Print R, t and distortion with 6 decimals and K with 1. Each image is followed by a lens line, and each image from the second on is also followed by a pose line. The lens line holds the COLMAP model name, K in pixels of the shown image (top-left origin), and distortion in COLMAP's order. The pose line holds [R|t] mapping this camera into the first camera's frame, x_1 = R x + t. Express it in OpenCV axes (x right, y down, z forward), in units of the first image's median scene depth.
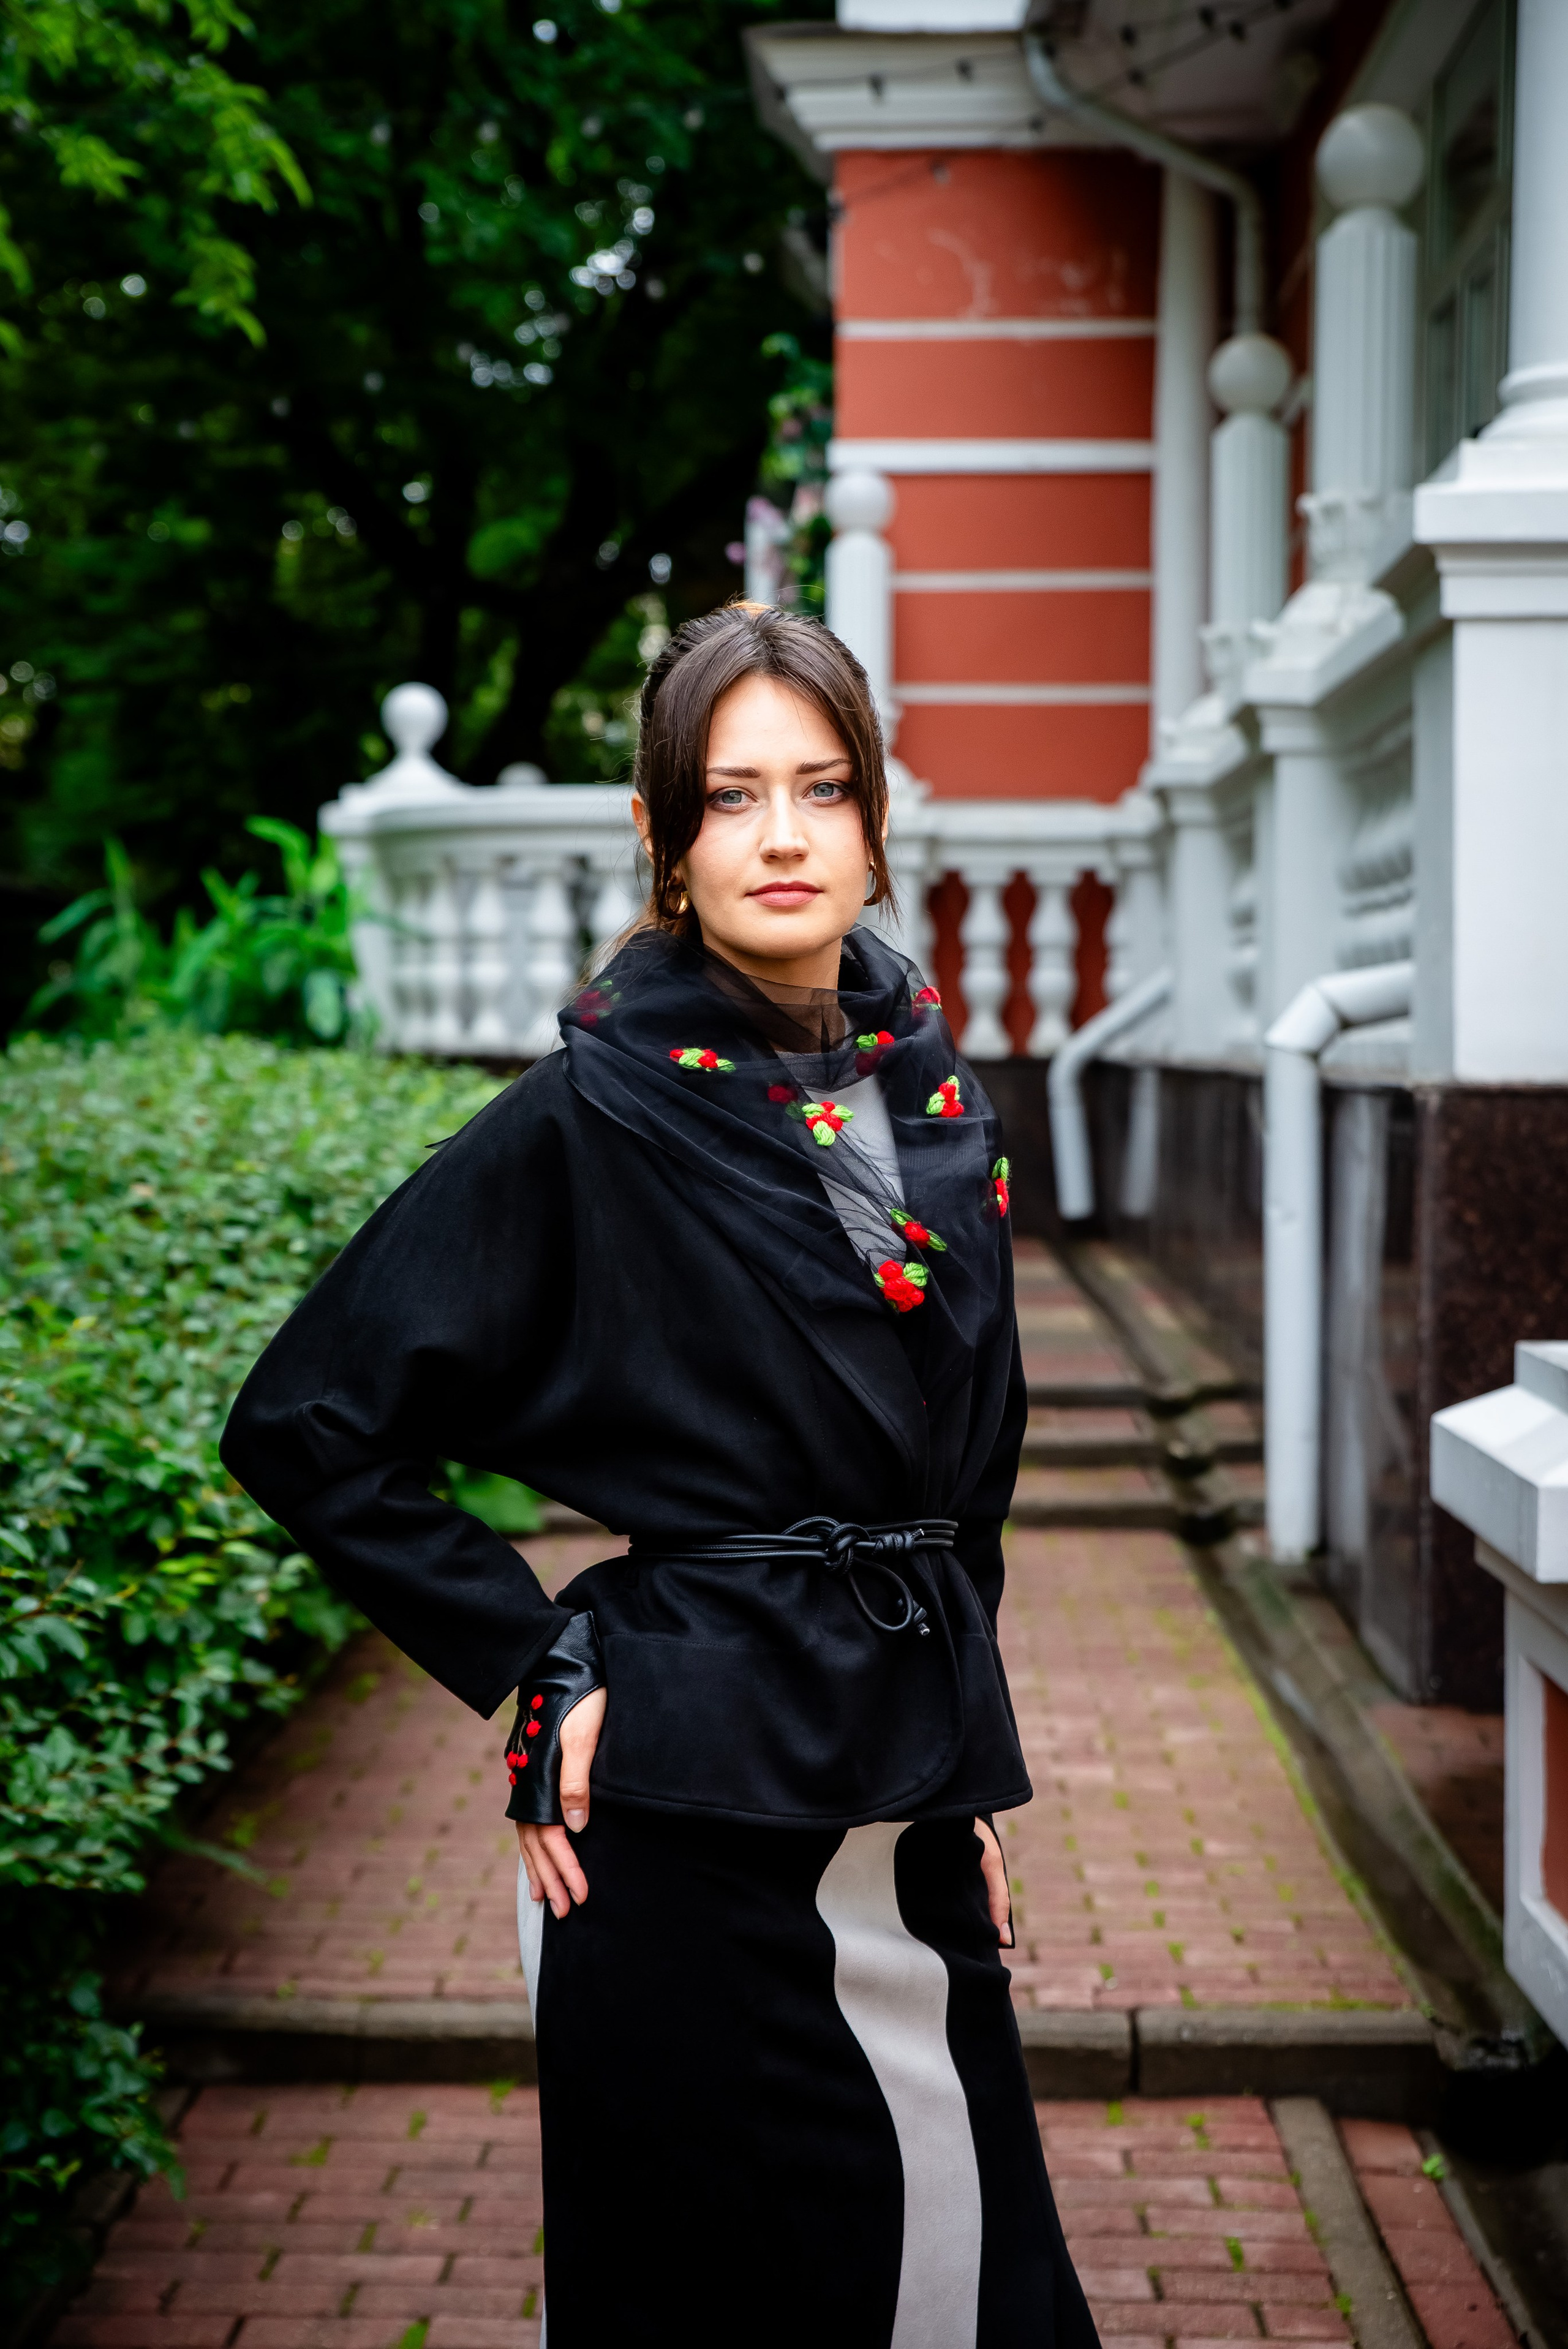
lens RADIAL K [[3608.0, 0, 767.9], [0, 3608.0, 1179.6], [0, 0, 1]] dist [0.057484, 0.393669]
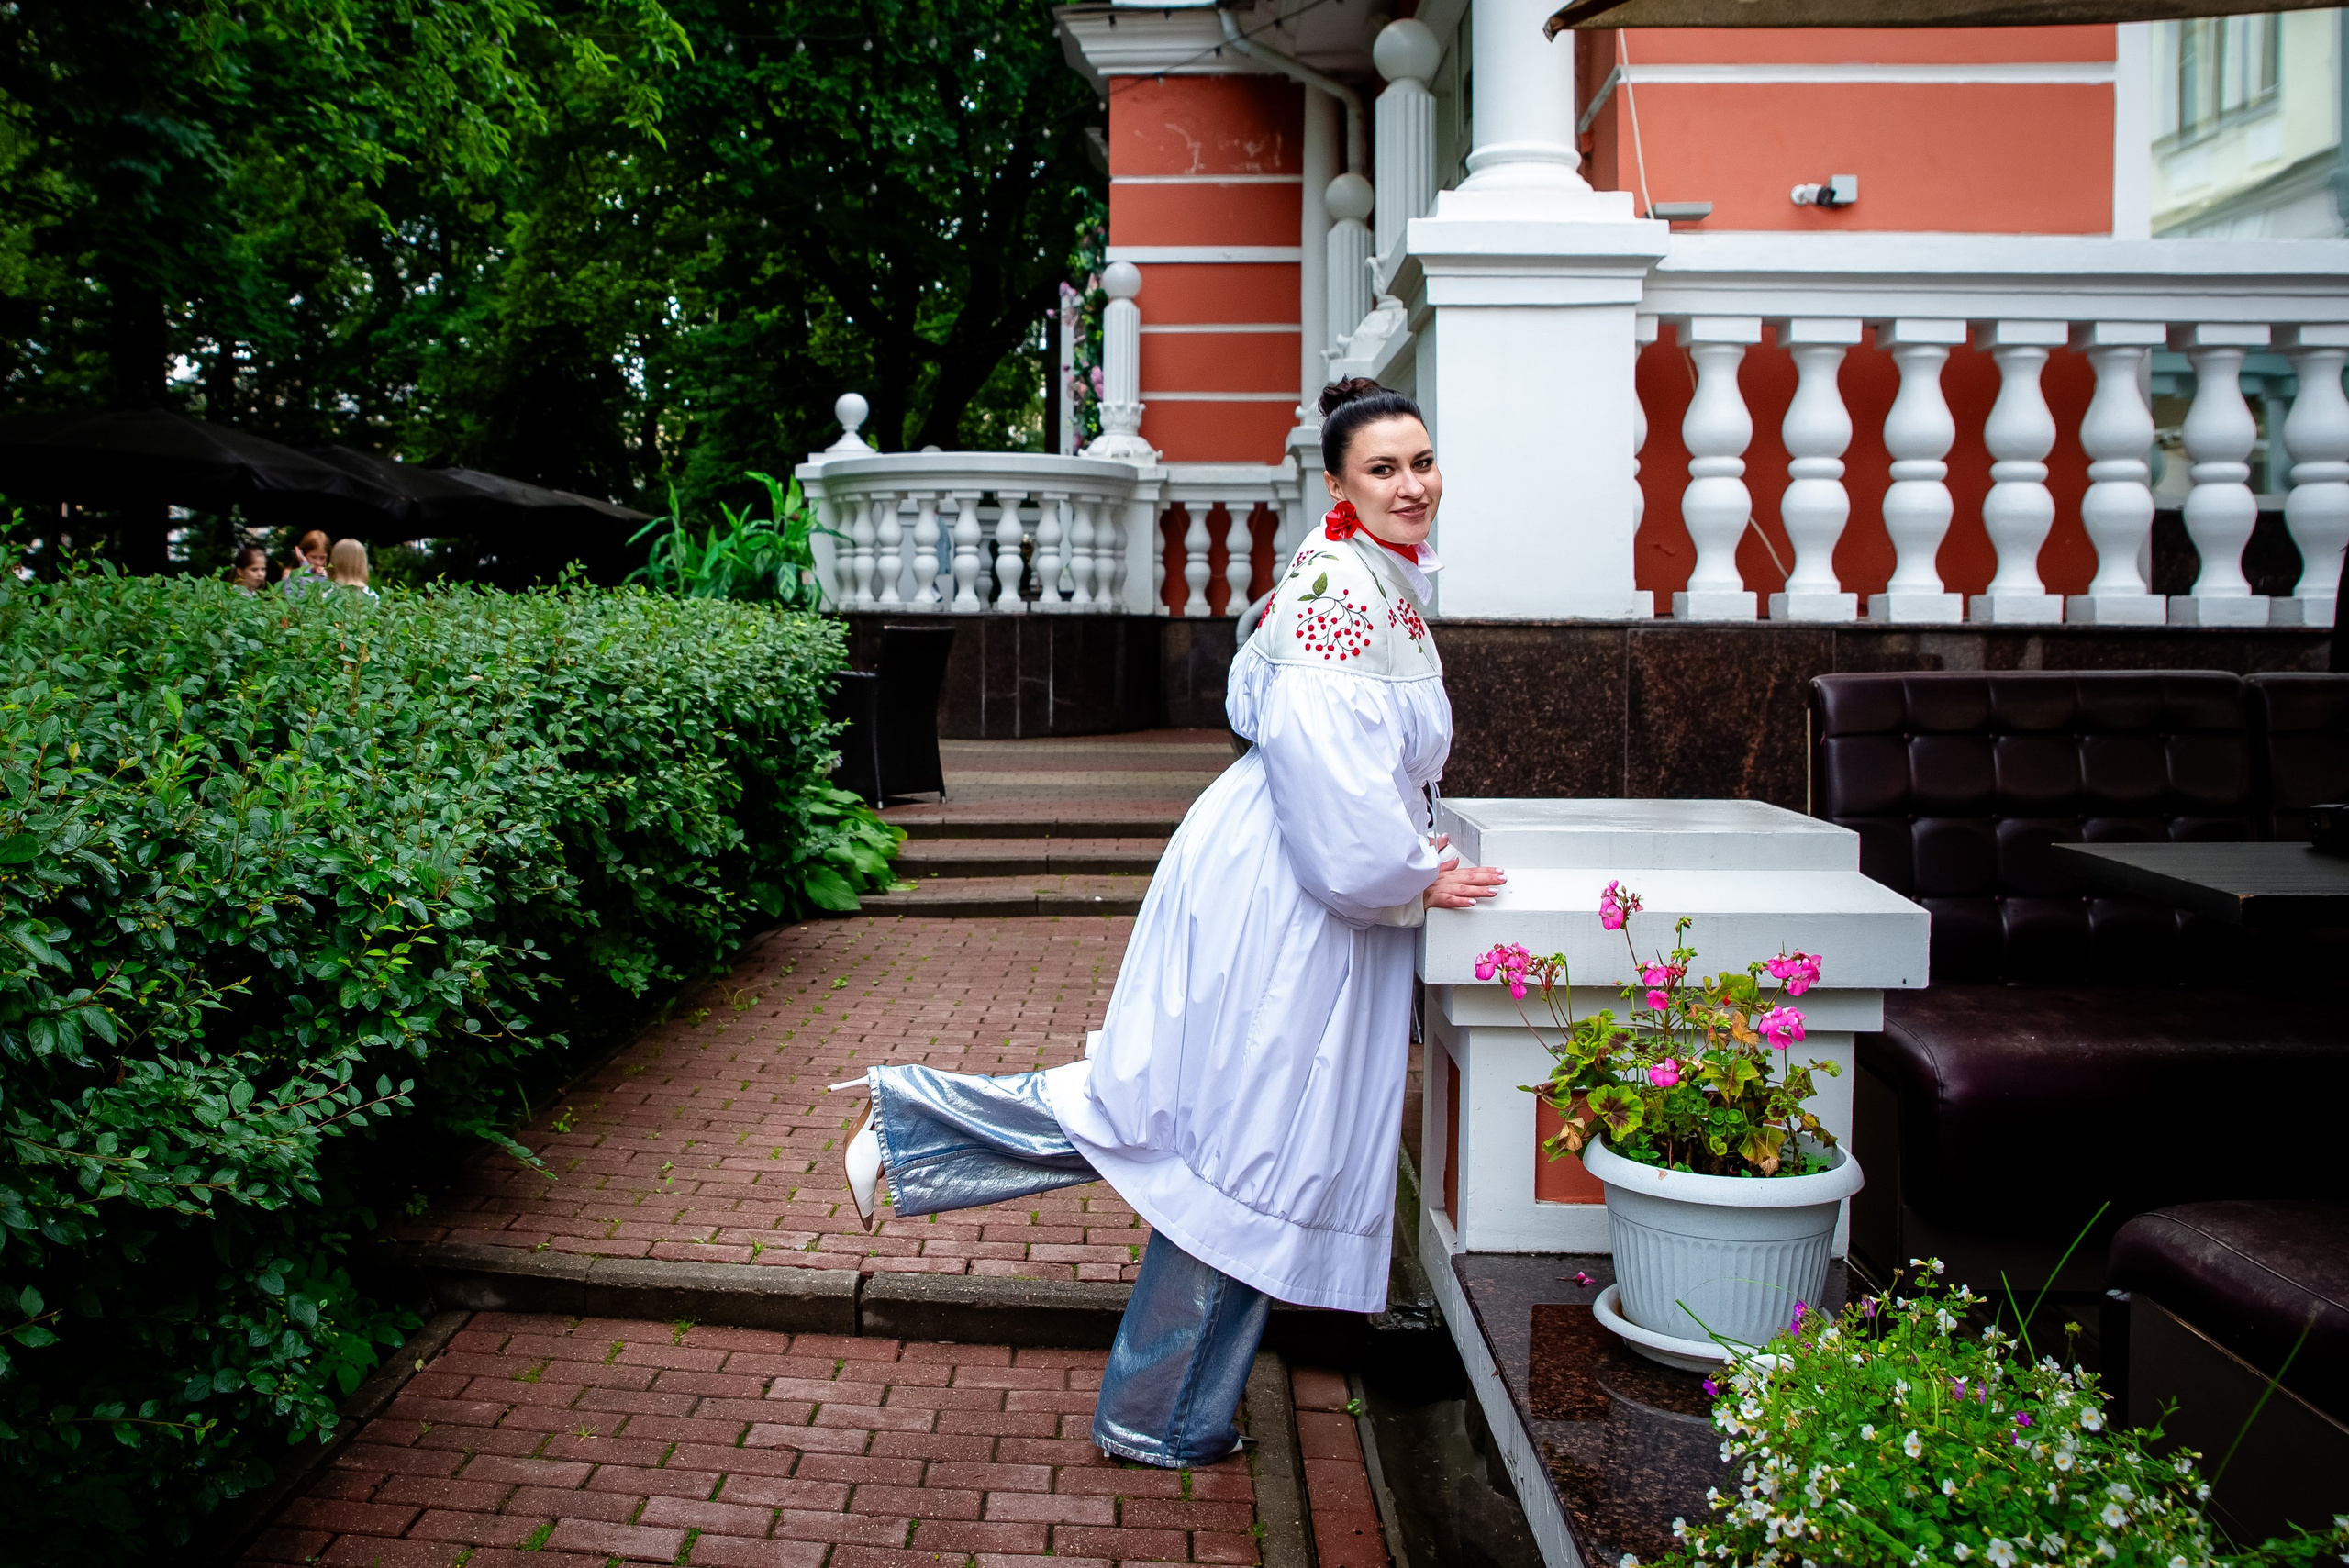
lens RADIAL K [[2076.2, 0, 952.6], [0, 2076.2, 630.3], [0, 0, 1]] dist [-0.144506, 0.106509]
pose [[0.996853, 0.006986, -0.078965, 0.044216], [-0.009512, 0.999453, -0.031658, 0.004466], [0.078701, 0.032310, 0.996375, 0.112133]]
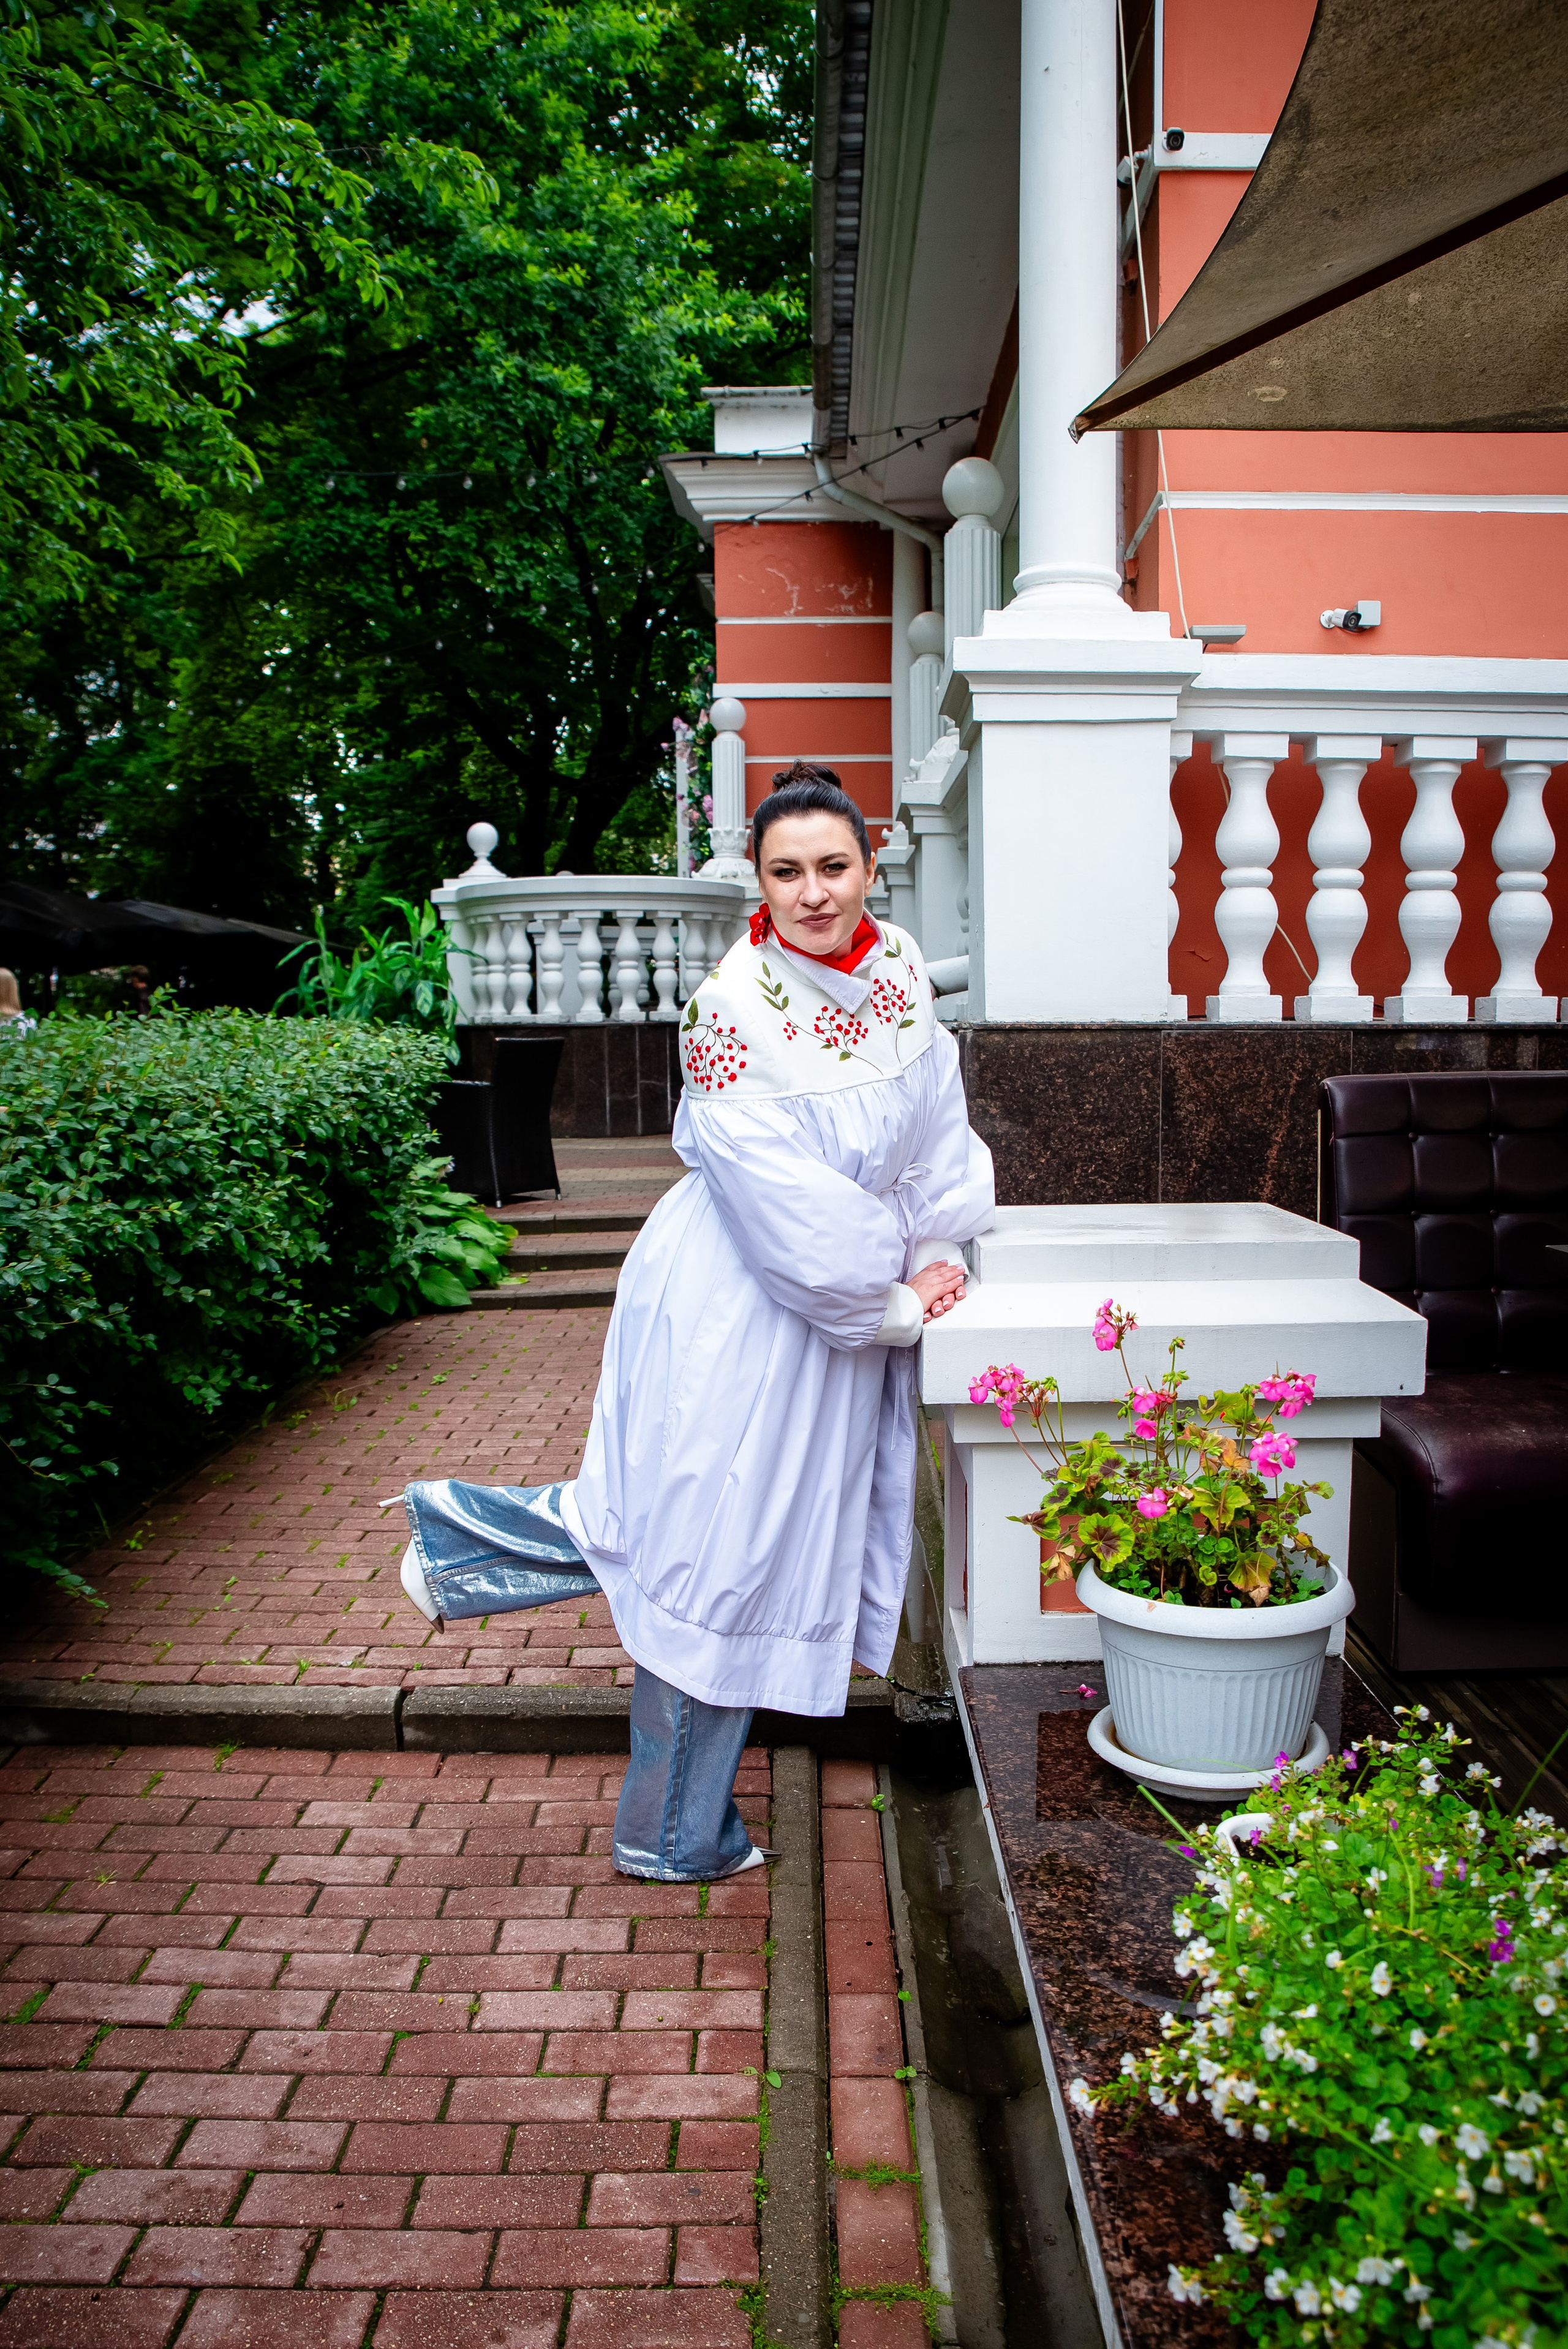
lens RADIAL K [[1800.1, 0, 826.4], [0, 1800.1, 1275.5], [0, 0, 1]] dist [-0.128584, 0.081152]
pose [[0.999163, -0.015939, 0.037663, 0.067486], [0.012032, 0.994734, 0.101779, 0.001047], [-0.039087, -0.101240, 0.994094, 0.167188]]
